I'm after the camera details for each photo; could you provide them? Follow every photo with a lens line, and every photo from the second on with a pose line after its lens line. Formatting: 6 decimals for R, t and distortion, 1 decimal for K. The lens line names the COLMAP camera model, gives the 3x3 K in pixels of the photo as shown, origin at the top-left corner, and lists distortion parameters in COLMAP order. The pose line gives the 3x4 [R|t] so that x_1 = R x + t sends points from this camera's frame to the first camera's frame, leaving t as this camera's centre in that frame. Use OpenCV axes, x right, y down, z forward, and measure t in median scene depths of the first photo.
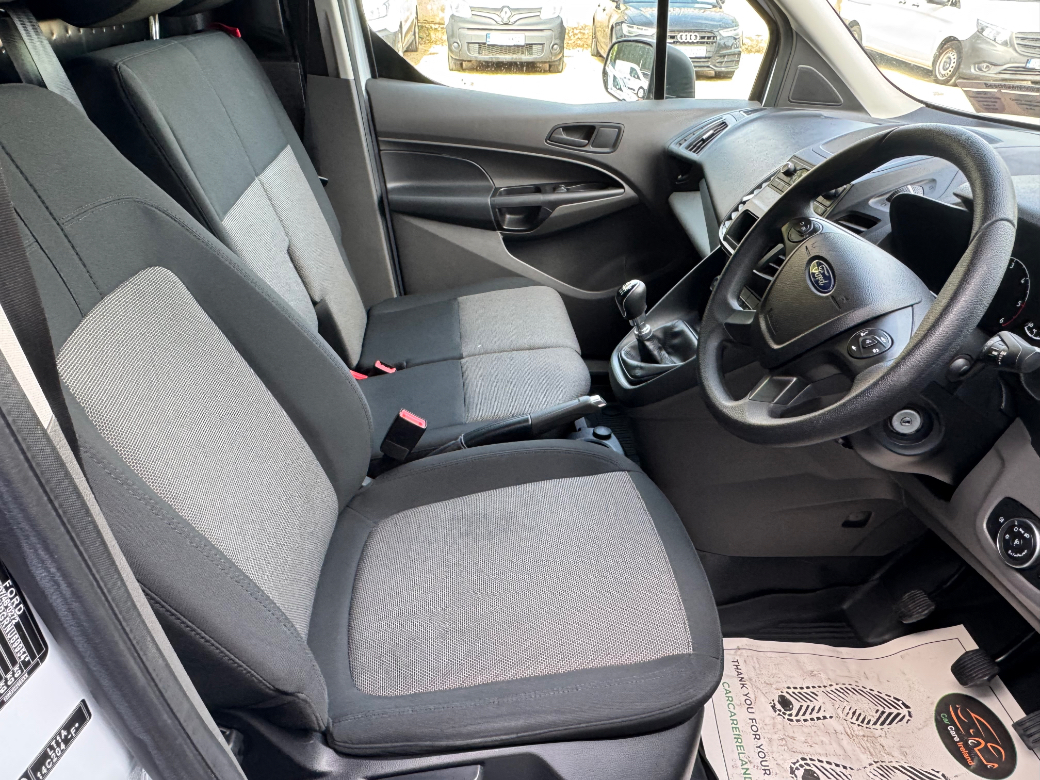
lens RADIAL K [[692.9, 0, 518.9], [0, 692.9, 396.4], [0, 0, 1]] dist [-0.010353, 0.007150]
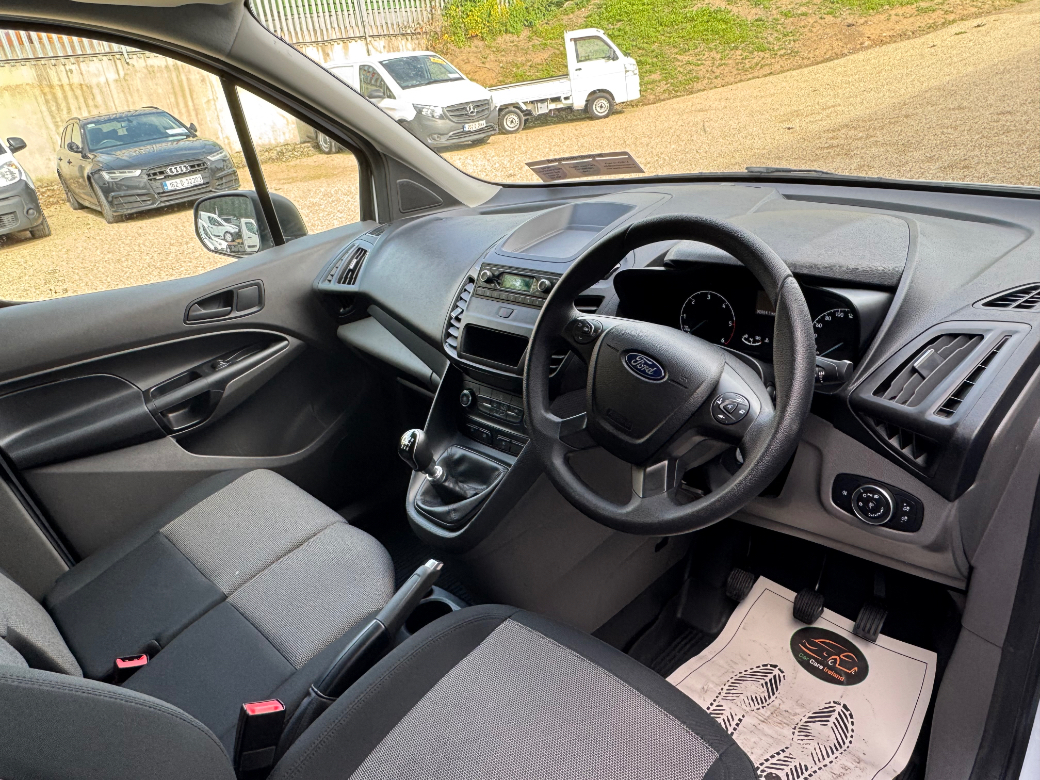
lens RADIAL K [[692.9, 0, 518.9], [0, 692.9, 396.4], [0, 0, 1]] dist [-0.010353, 0.007150]
pose [[0.768295, -0.383387, 0.512580, -0.143453], [0.448596, 0.893726, -0.003924, -0.108768], [-0.456602, 0.232956, 0.858631, 0.088507]]
